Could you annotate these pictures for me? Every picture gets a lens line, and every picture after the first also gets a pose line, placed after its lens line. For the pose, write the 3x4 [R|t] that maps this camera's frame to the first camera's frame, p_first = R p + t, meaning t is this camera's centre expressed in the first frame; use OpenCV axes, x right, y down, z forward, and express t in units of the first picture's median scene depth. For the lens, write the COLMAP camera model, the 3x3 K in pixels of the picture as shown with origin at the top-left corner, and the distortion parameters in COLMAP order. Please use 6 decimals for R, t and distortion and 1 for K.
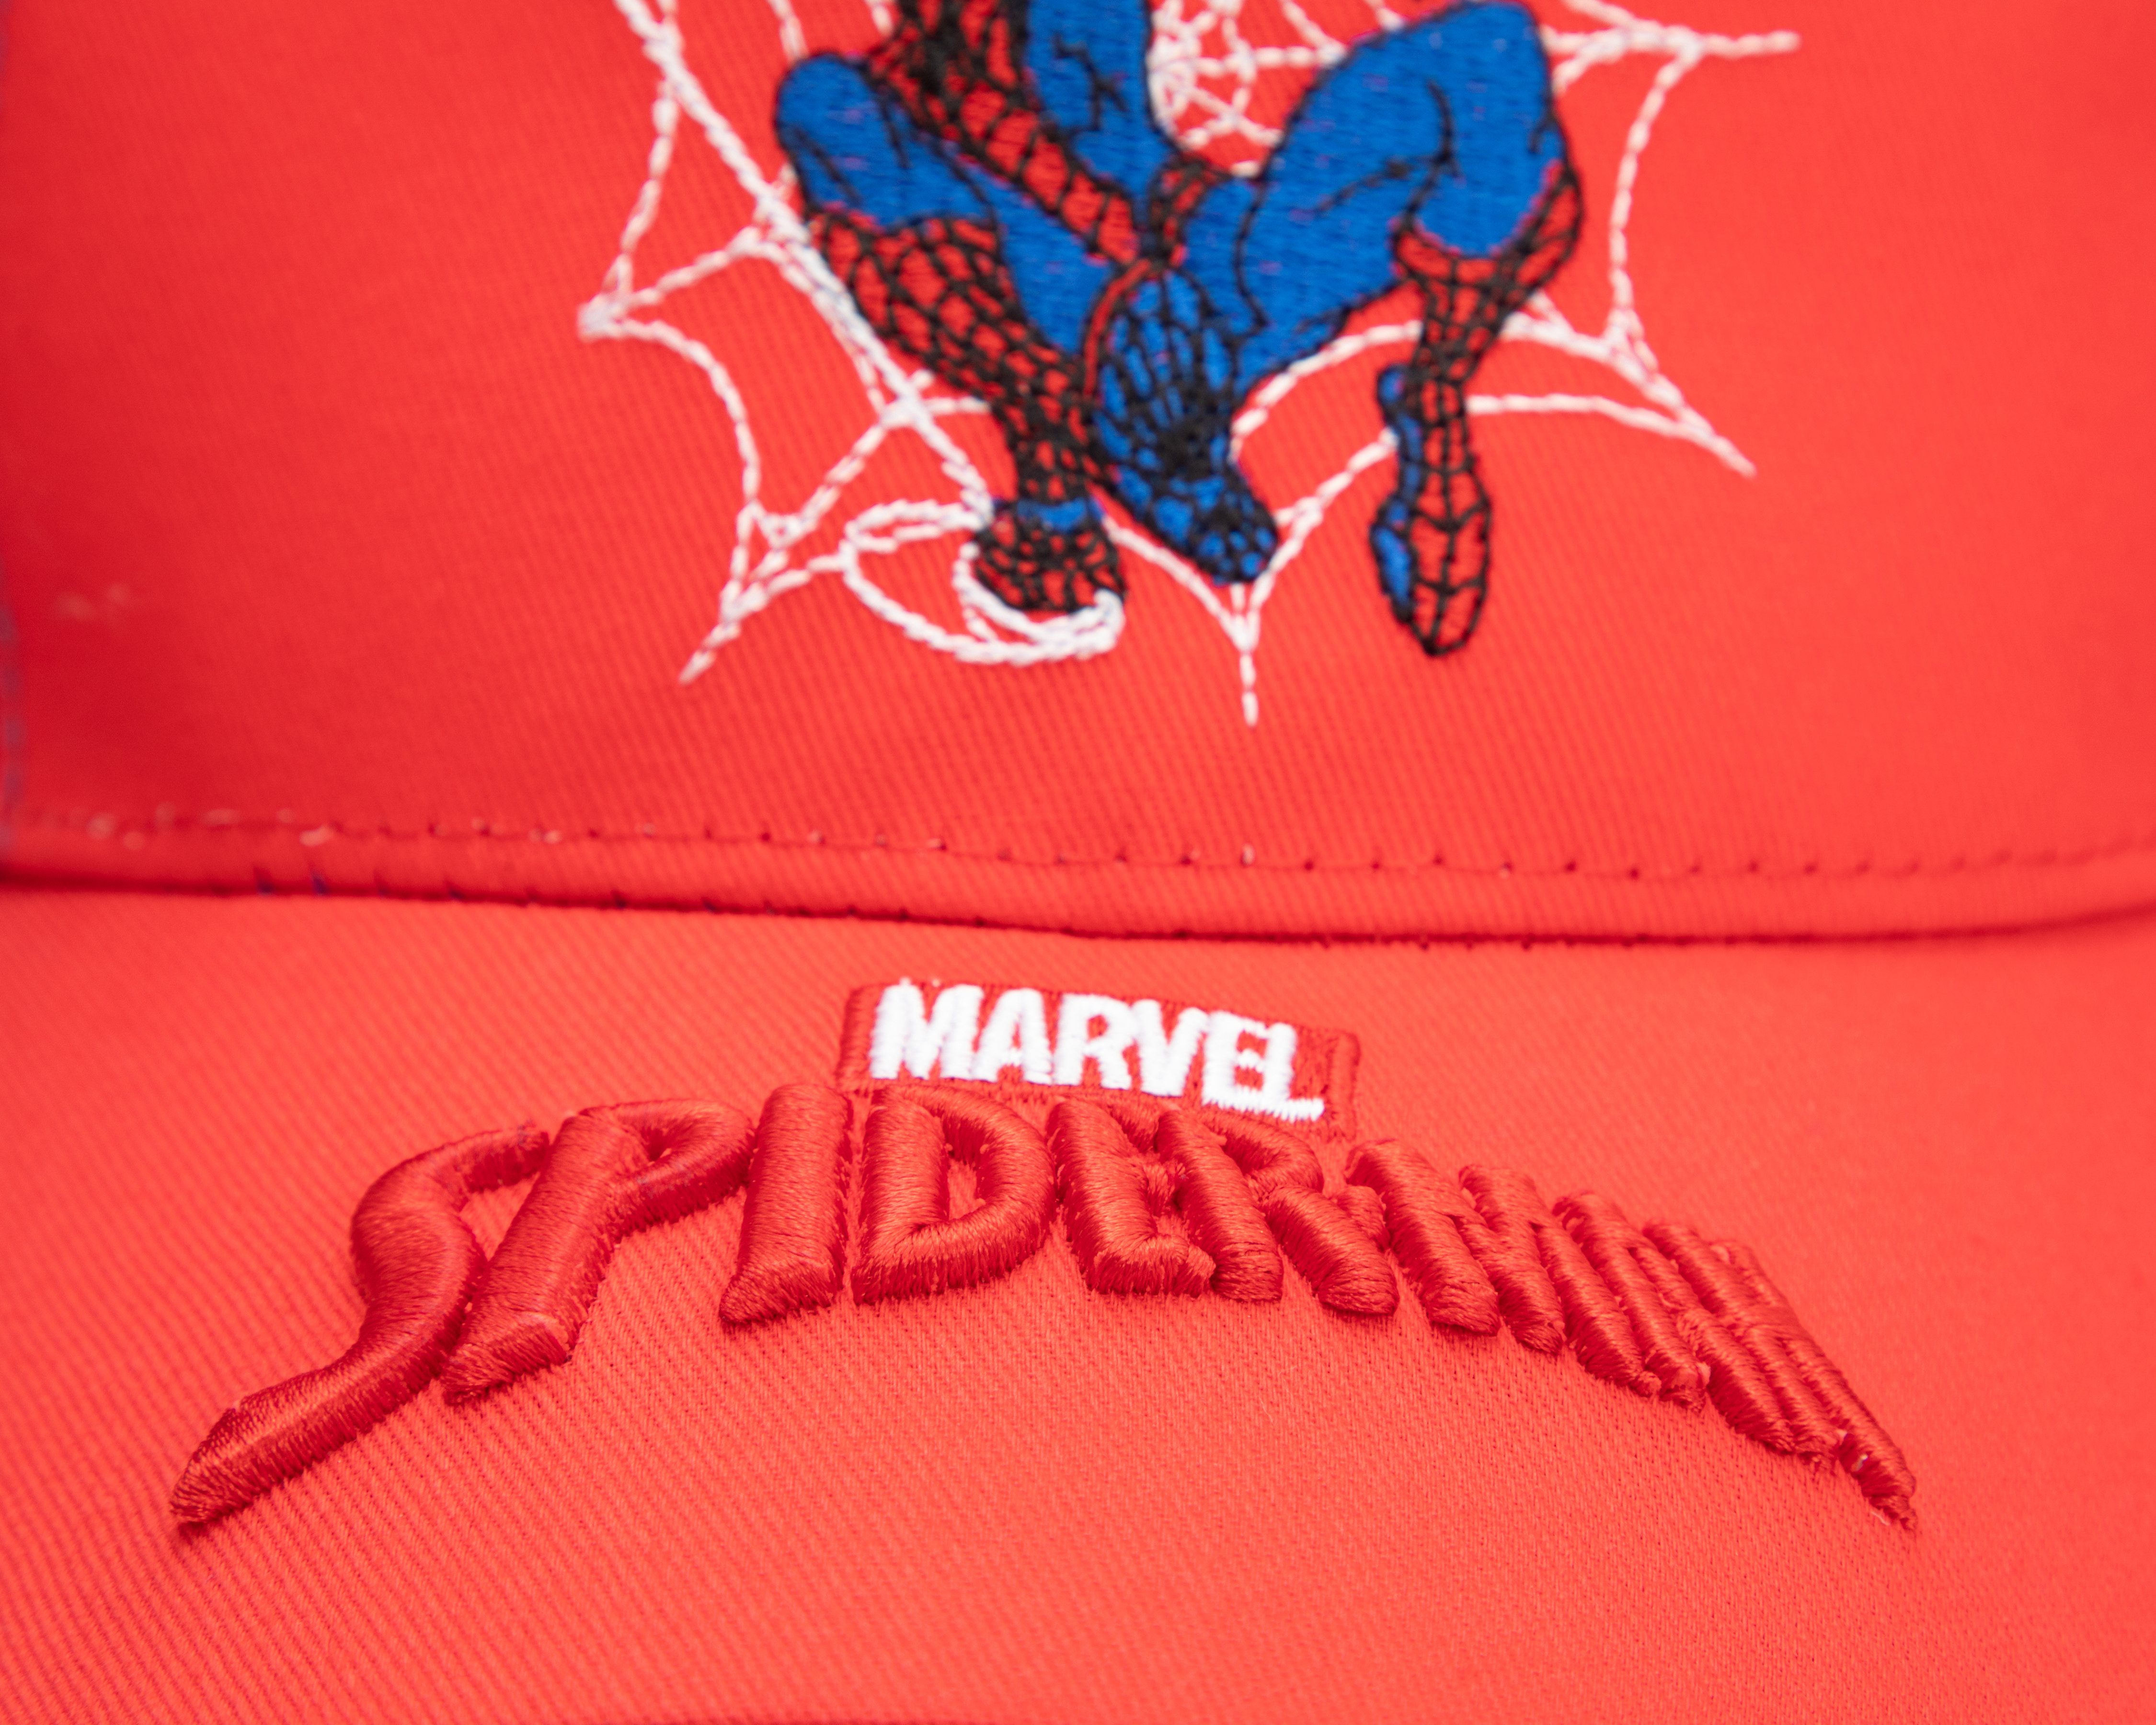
lens RADIAL K [[6987.0, 0, 1078.0], [0, 6987.0, 862.5], [0, 0, 1]] dist [0.412821, -2.444254]
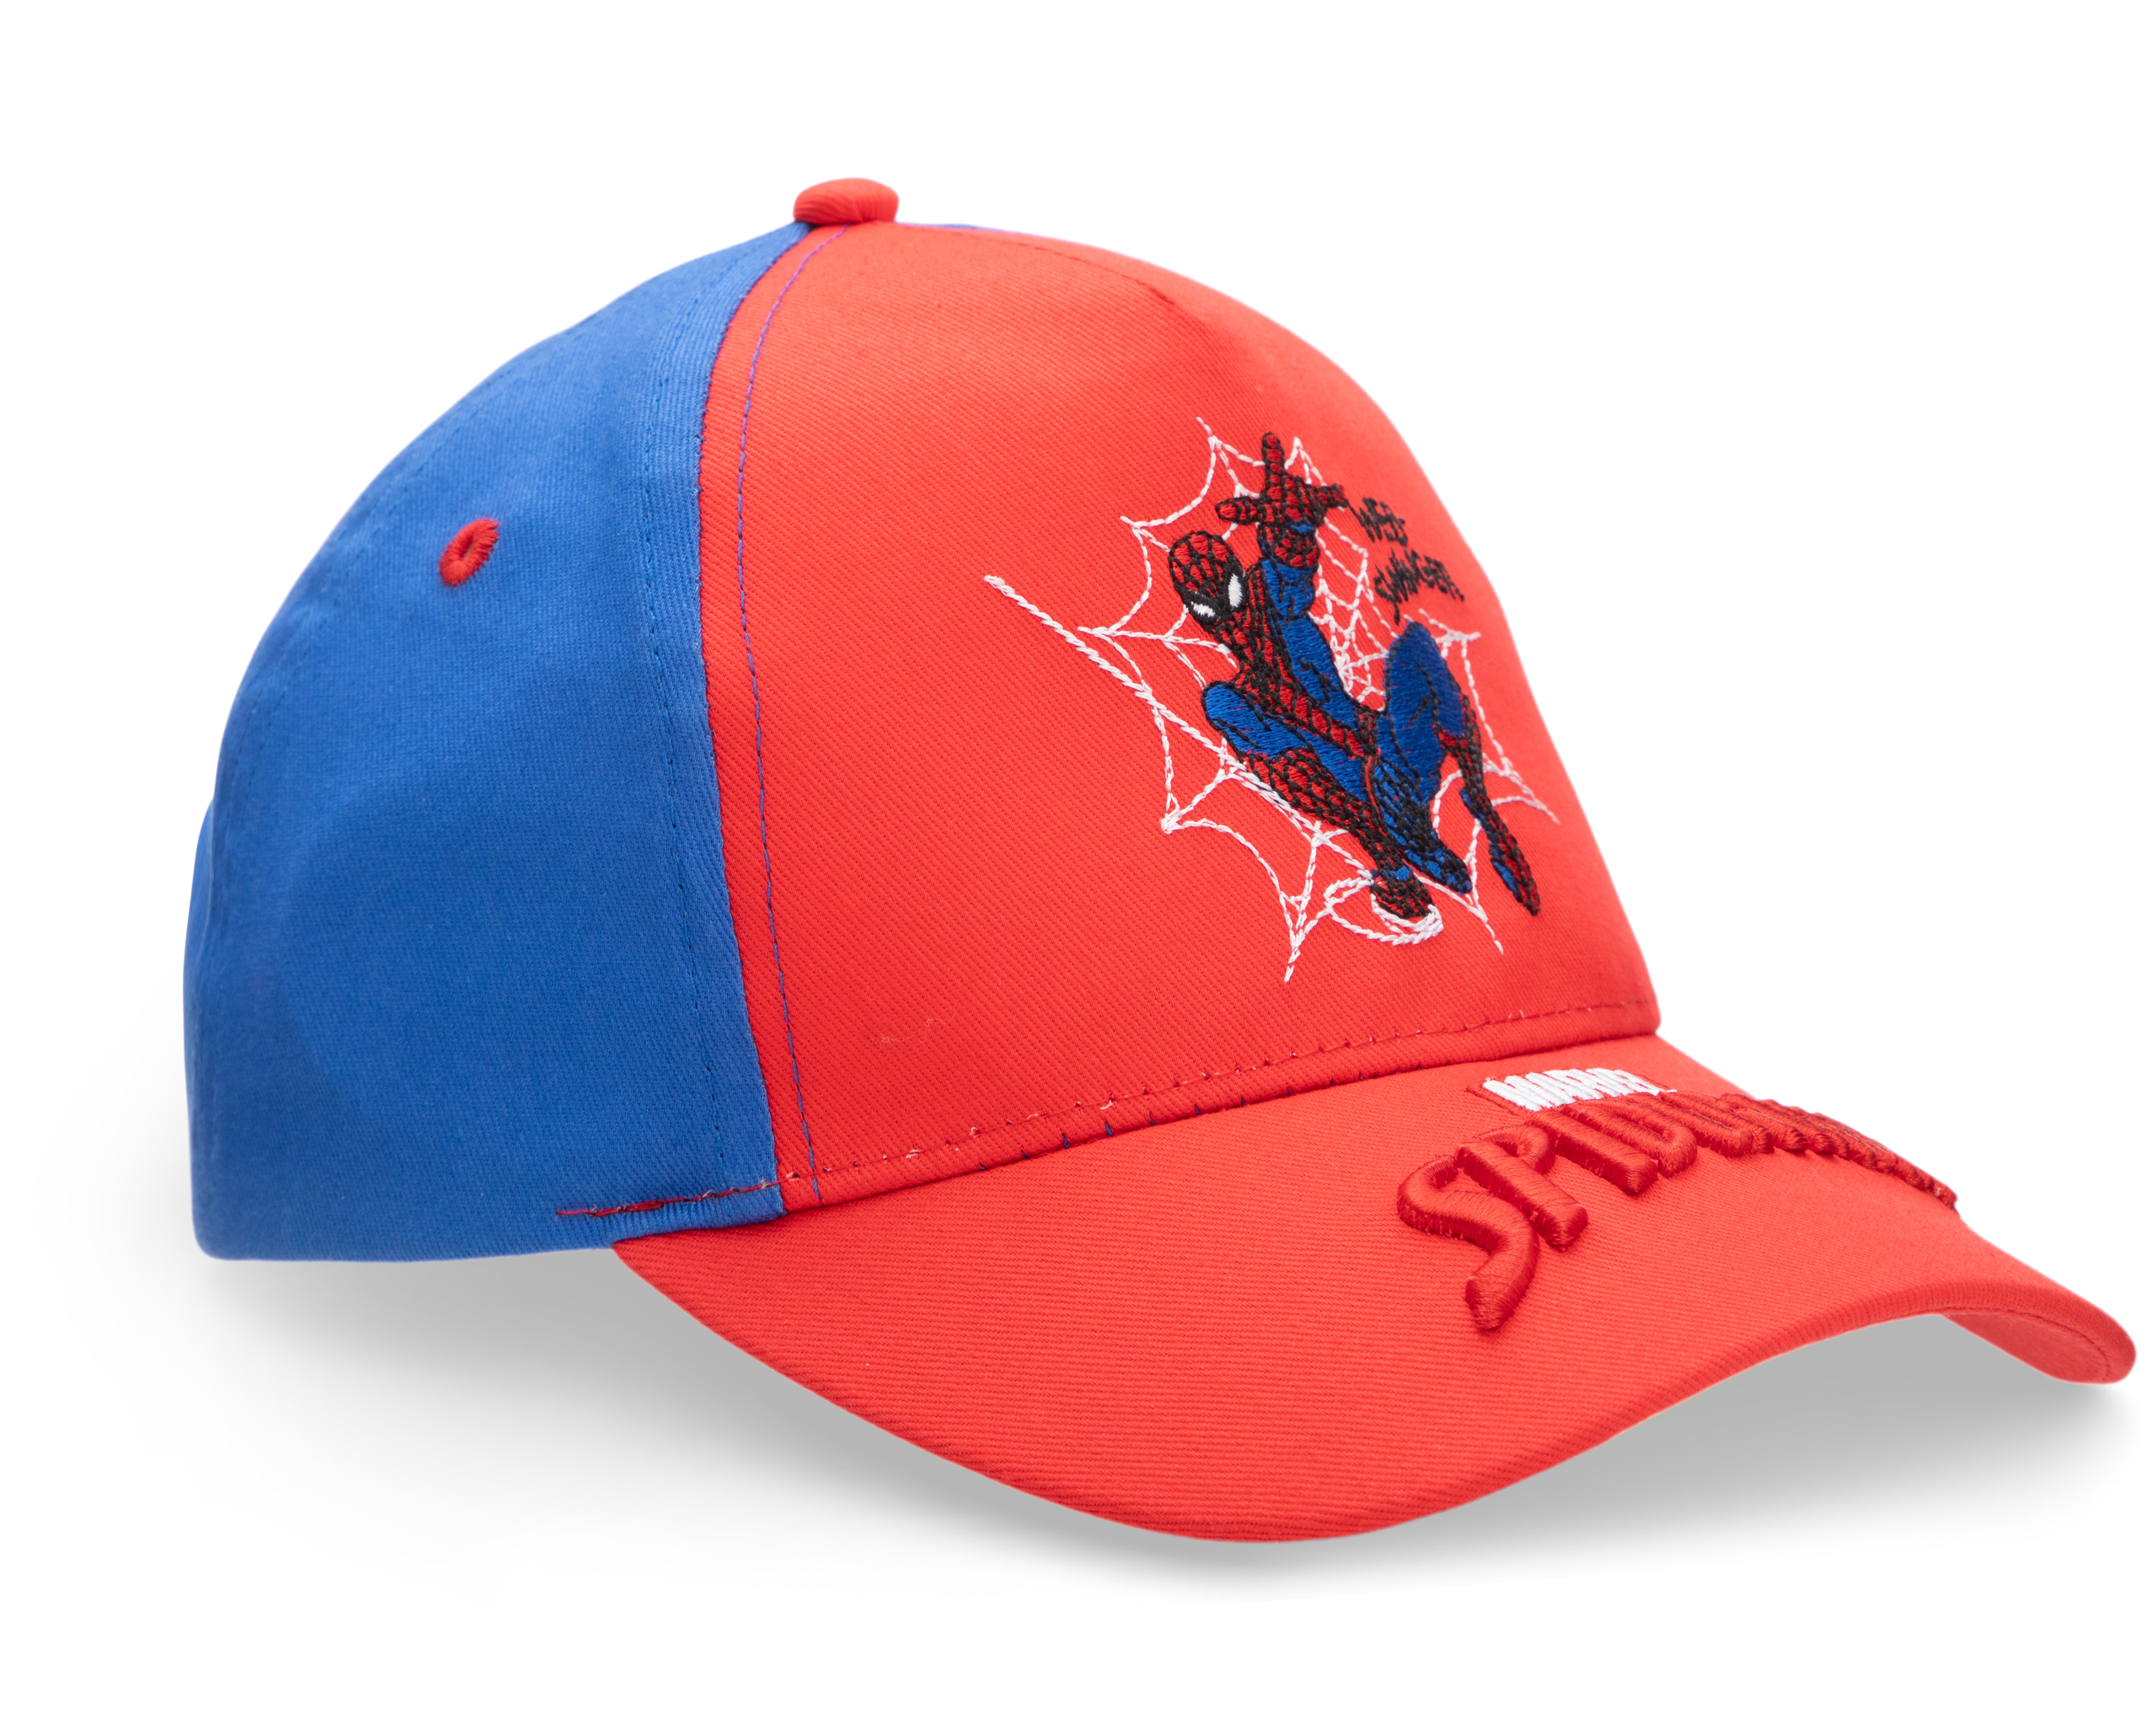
lens RADIAL K [[6987.0, 0, 1078.0], [0, 6987.0, 862.5], [0, 0, 1]] dist [0.412821, -2.444254]
pose [[0.696641, -0.132814, 0.705019, -1.514795], [0.260532, 0.962460, -0.076124, 0.079138], [-0.668442, 0.236711, 0.705091, -0.388364]]
